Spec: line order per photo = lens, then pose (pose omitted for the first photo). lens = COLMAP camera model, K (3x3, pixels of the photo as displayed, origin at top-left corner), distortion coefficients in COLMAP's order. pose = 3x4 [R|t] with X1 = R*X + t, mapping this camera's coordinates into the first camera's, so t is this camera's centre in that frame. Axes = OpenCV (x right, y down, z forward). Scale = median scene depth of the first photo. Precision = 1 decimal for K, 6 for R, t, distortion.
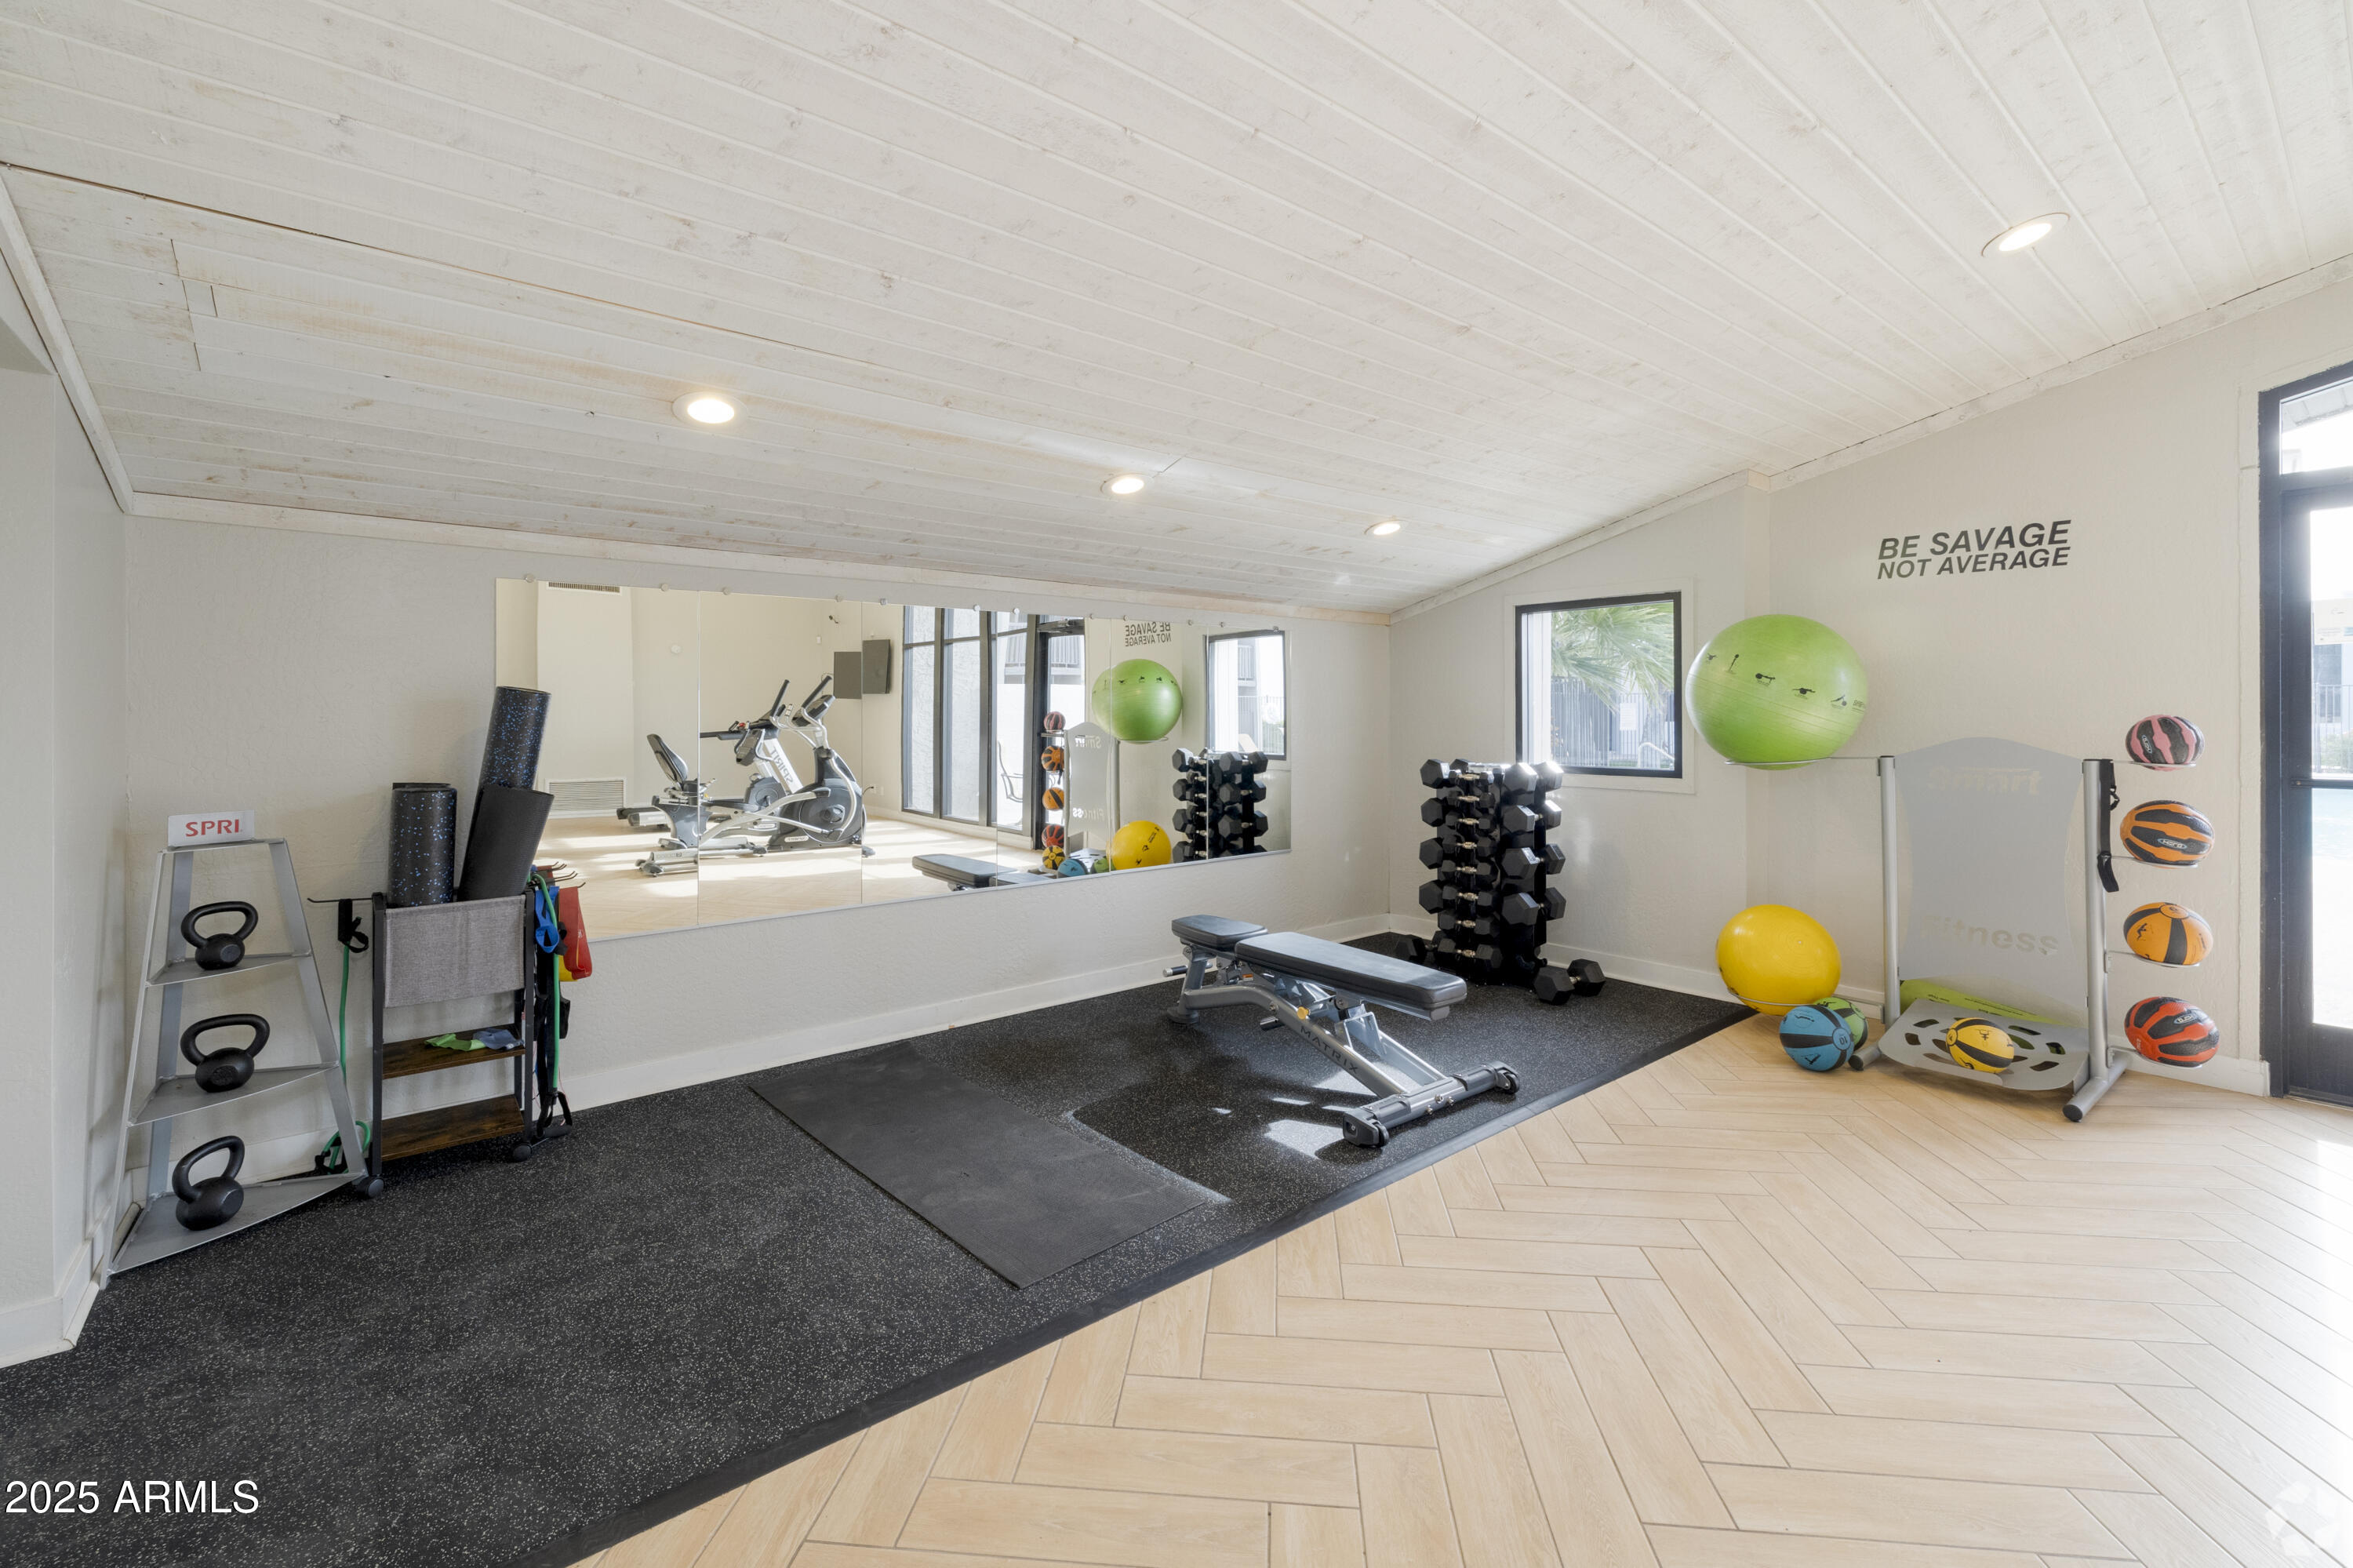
lens RADIAL K [[1008.9, 0, 1176.3], [0, 1008.9, 729.6], [0, 0, 1]] dist [0.000113, -0.000024]
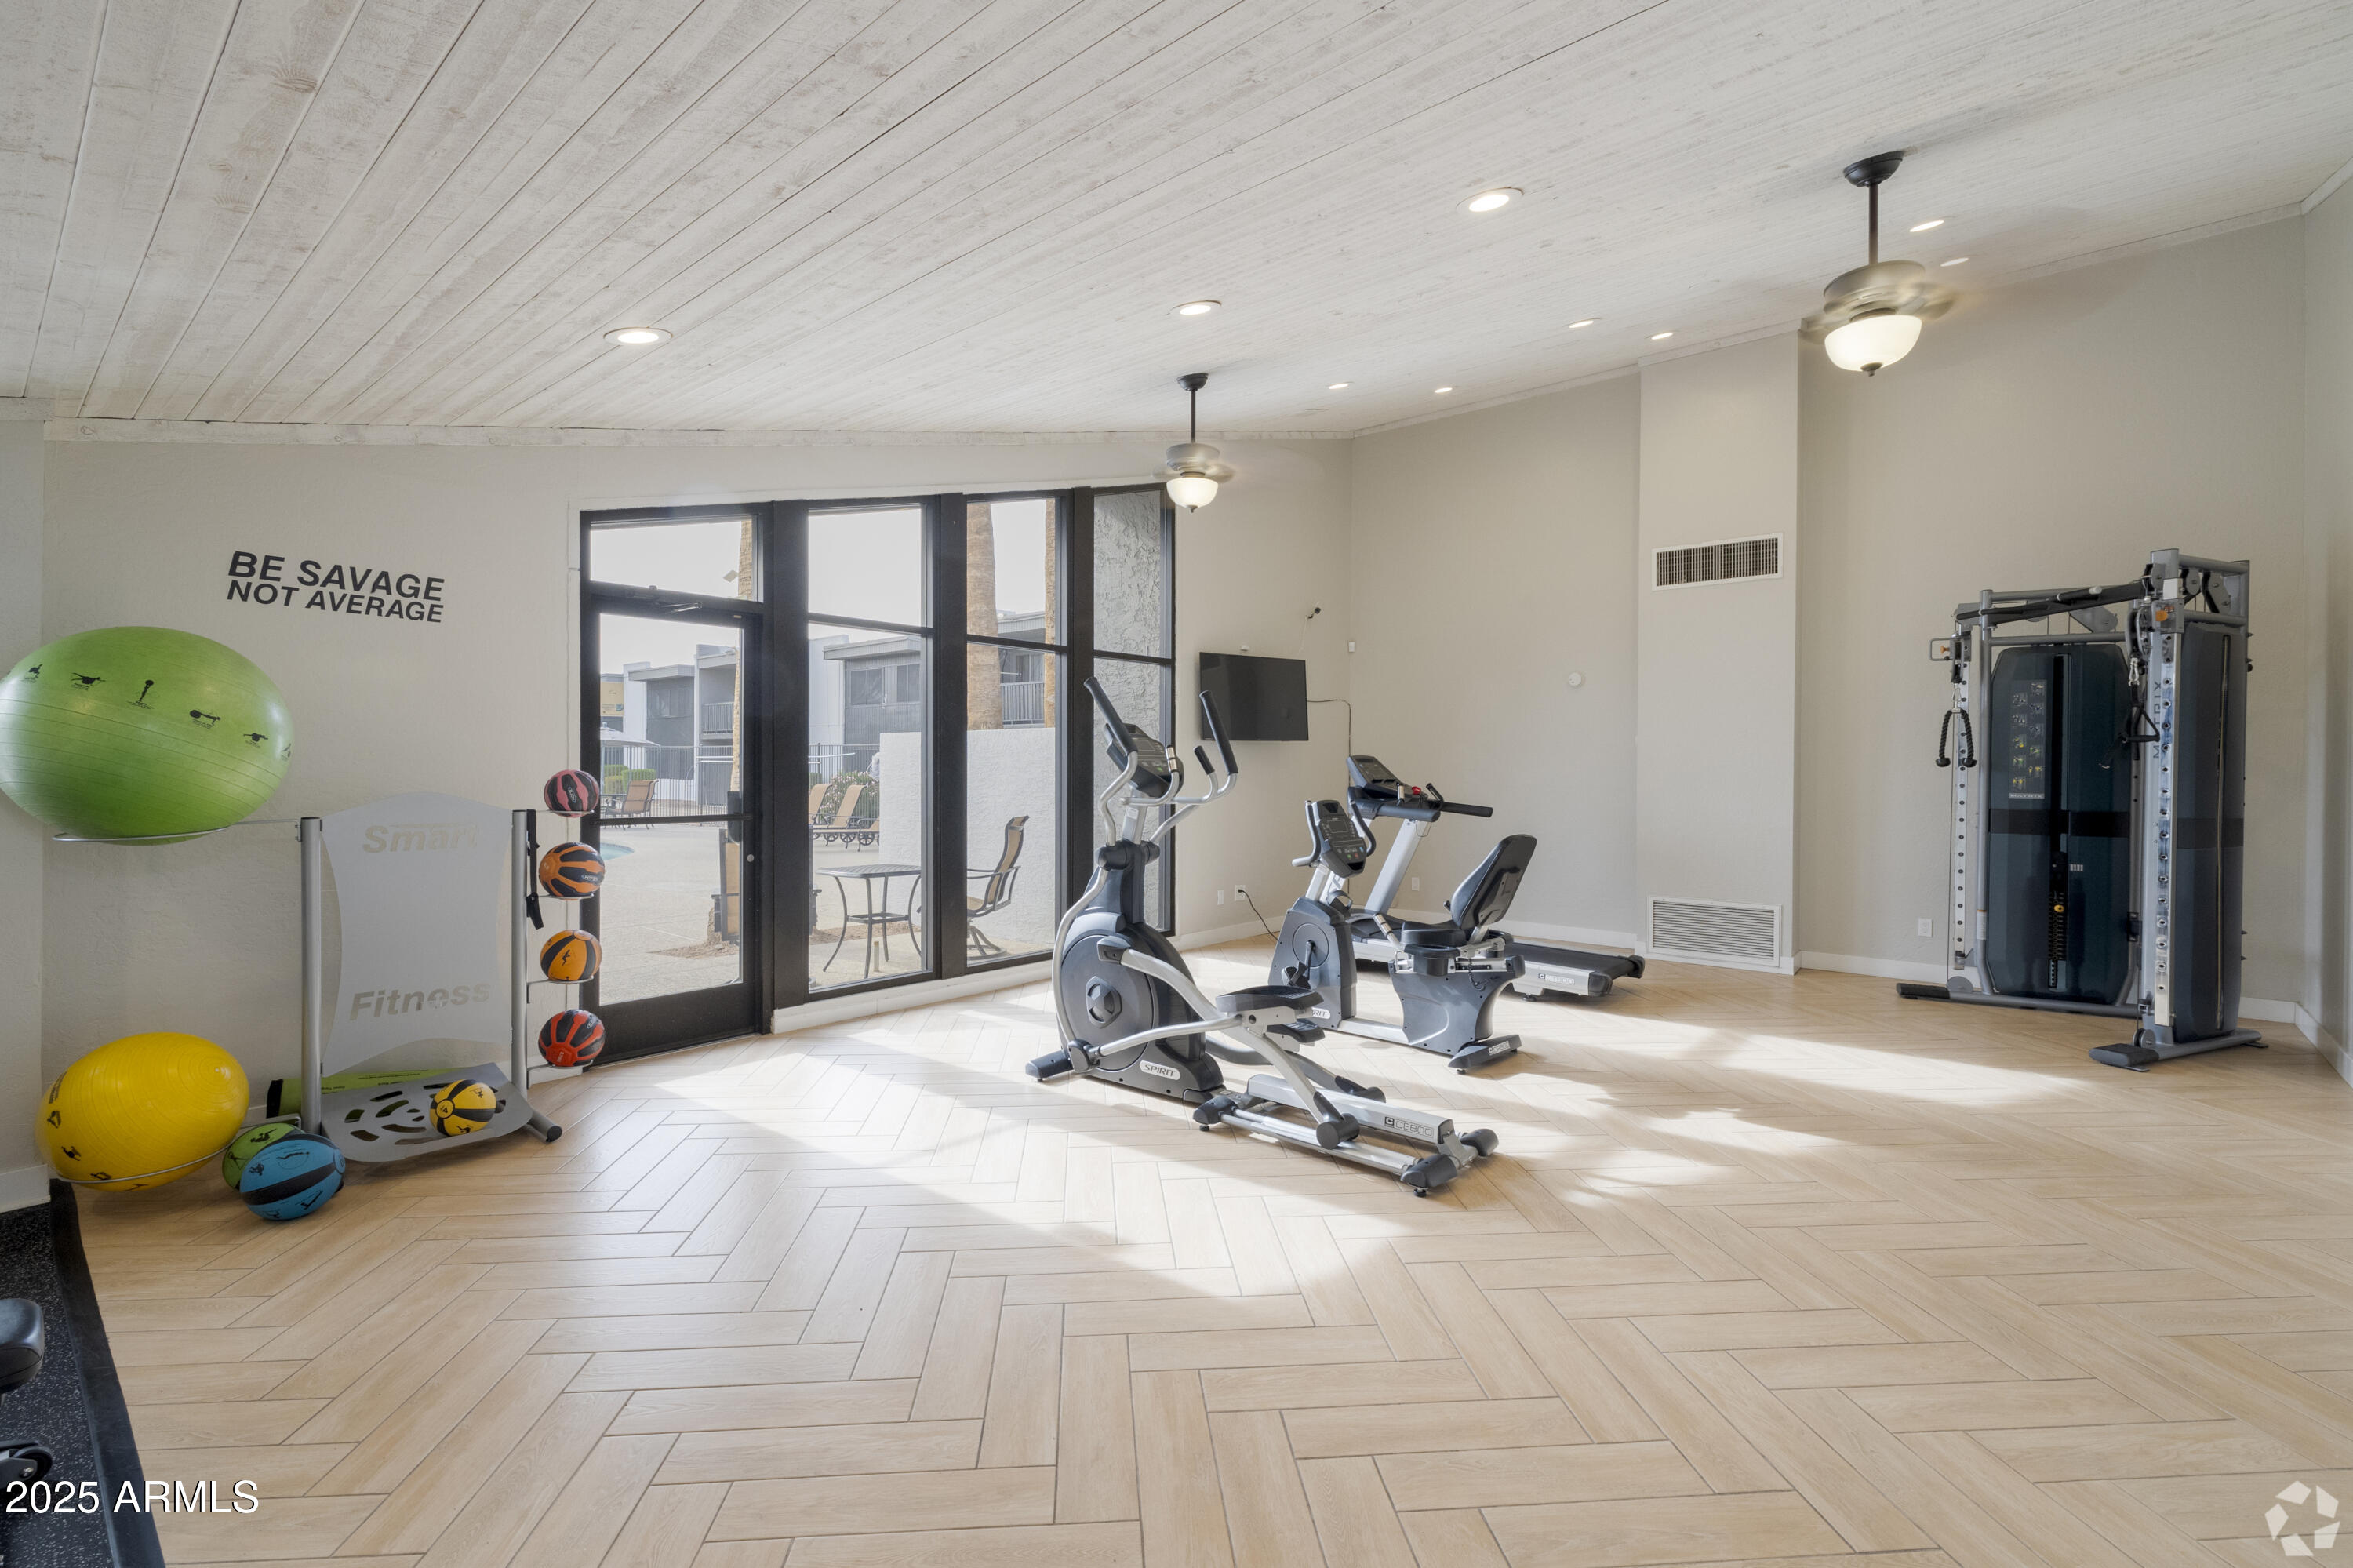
lens RADIAL K [[1016.4, 0, 1176.5], [0, 1016.4, 784.0], [0, 0, 1]] dist [0.000059, -0.000023]
pose [[-0.179706, -0.014235, 0.983617, -0.258664], [0.009040, 0.999829, 0.016121, -0.009035], [-0.983679, 0.011789, -0.179547, 0.437219]]
